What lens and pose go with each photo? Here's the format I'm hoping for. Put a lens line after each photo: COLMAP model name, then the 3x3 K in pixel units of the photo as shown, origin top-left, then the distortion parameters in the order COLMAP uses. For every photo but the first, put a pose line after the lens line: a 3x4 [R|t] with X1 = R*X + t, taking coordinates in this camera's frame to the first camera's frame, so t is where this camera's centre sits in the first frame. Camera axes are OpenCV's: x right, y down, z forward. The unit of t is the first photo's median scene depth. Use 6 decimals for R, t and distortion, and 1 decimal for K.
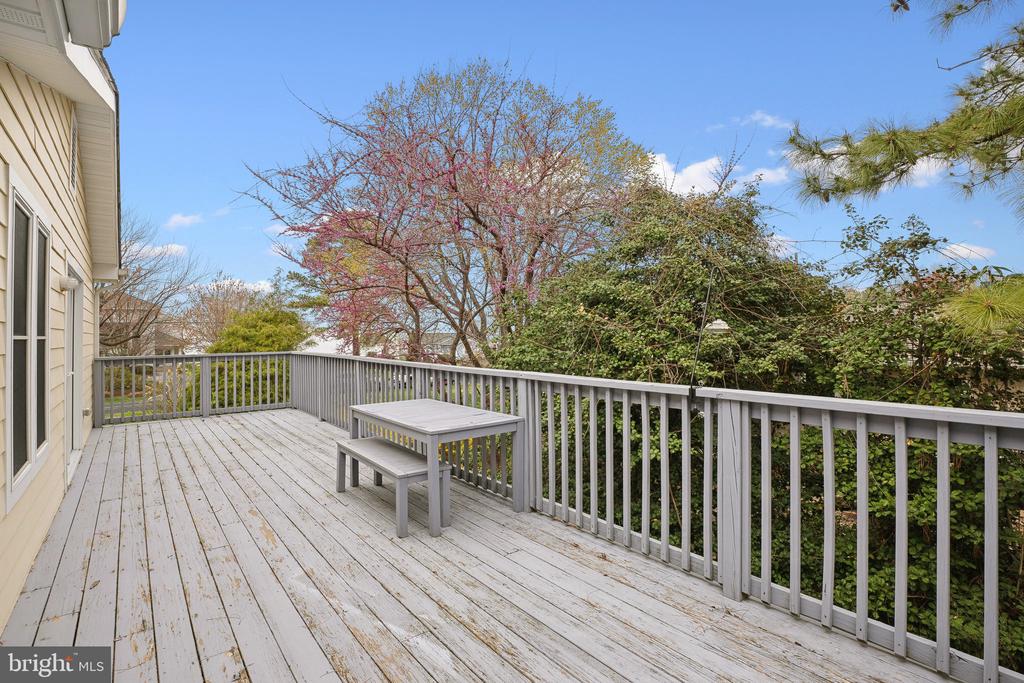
lens RADIAL K [[490.3, 0, 510.2], [0, 490.3, 335.6], [0, 0, 1]] dist [-0.036922, 0.005752]
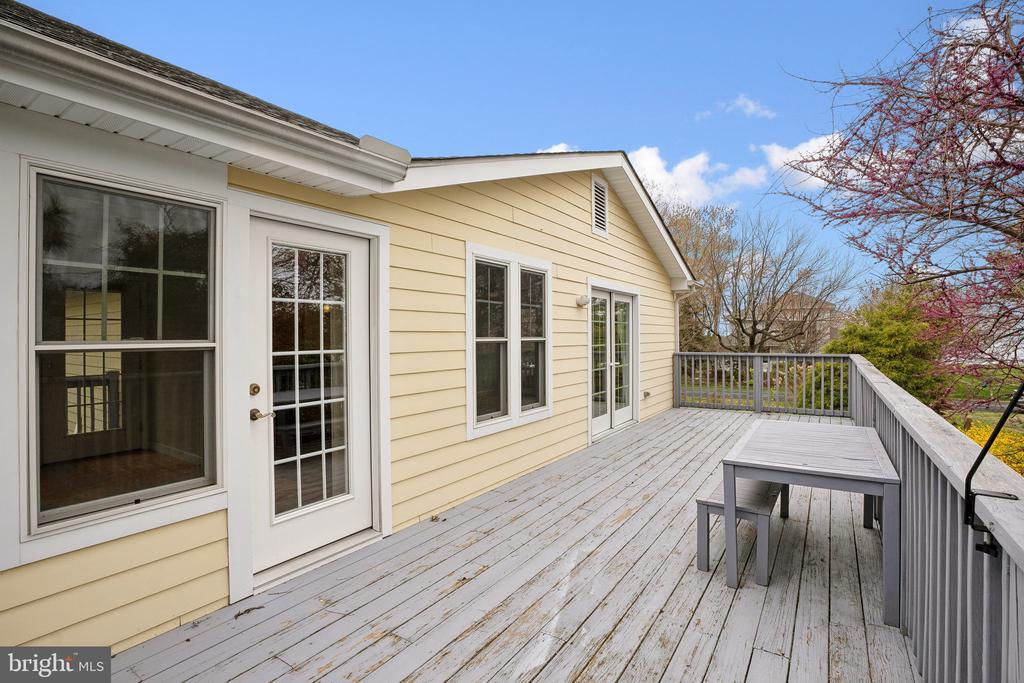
lens RADIAL K [[490.3, 0, 512.5], [0, 490.3, 336.5], [0, 0, 1]] dist [-0.036922, 0.005752]
pose [[0.328996, 0.008562, -0.944292, 0.521911], [-0.001439, 0.999962, 0.008565, -0.017796], [0.944330, -0.001459, 0.328996, 0.407849]]
